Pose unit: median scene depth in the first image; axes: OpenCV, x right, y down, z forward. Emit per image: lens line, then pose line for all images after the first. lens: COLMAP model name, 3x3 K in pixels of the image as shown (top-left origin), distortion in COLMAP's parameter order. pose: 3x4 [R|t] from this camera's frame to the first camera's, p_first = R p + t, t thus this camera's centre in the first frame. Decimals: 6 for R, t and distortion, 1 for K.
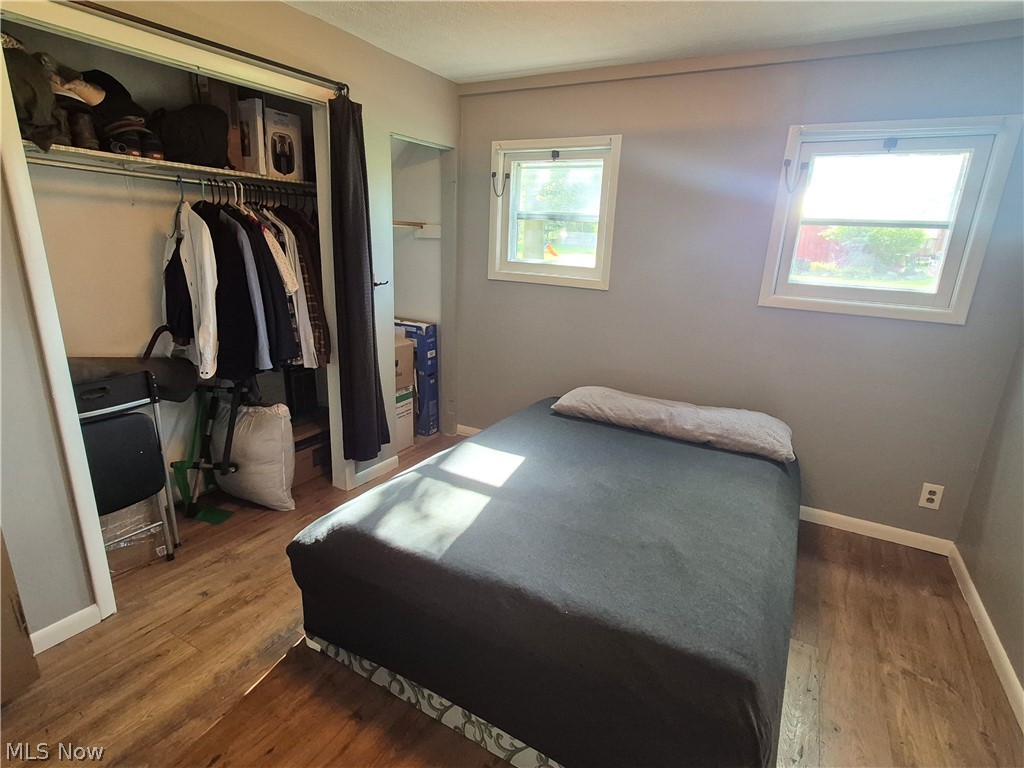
lens RADIAL K [[527.3, 0, 509.8], [0, 527.3, 384.2], [0, 0, 1]] dist [-0.006989, -0.001018]
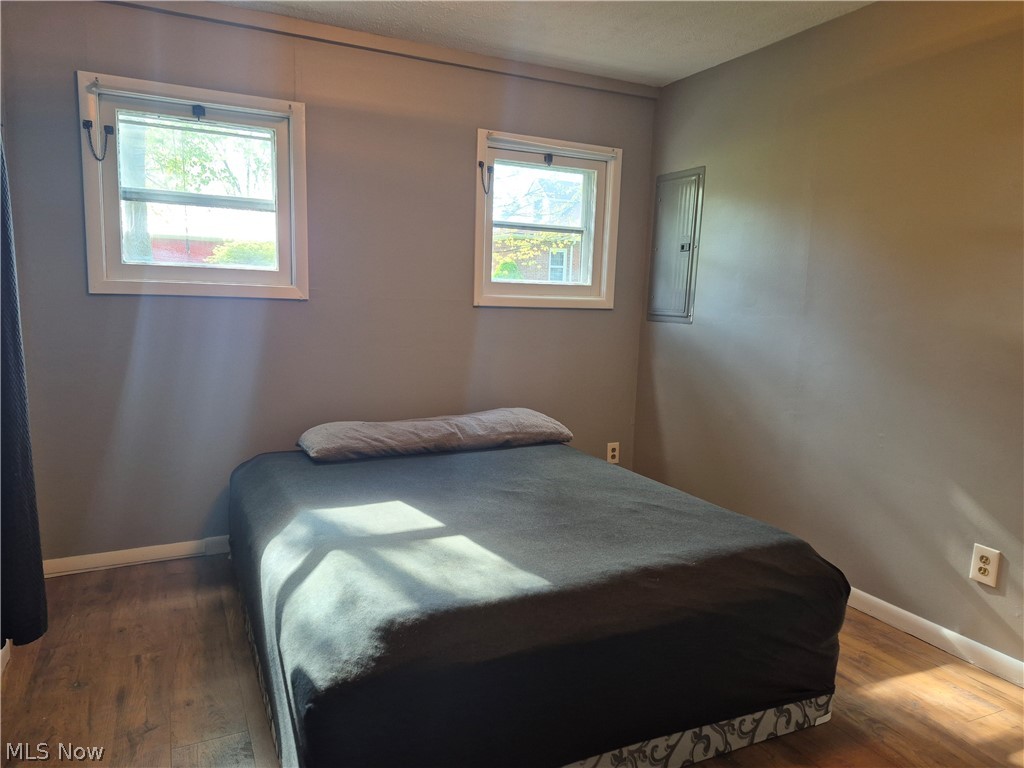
lens RADIAL K [[703.3, 0, 512.7], [0, 703.3, 388.7], [0, 0, 1]] dist [0.086373, -0.085723]
pose [[0.566686, -0.132879, 0.813148, -0.607917], [0.218986, 0.975704, 0.006830, 0.009029], [-0.794299, 0.174198, 0.582017, 0.218634]]
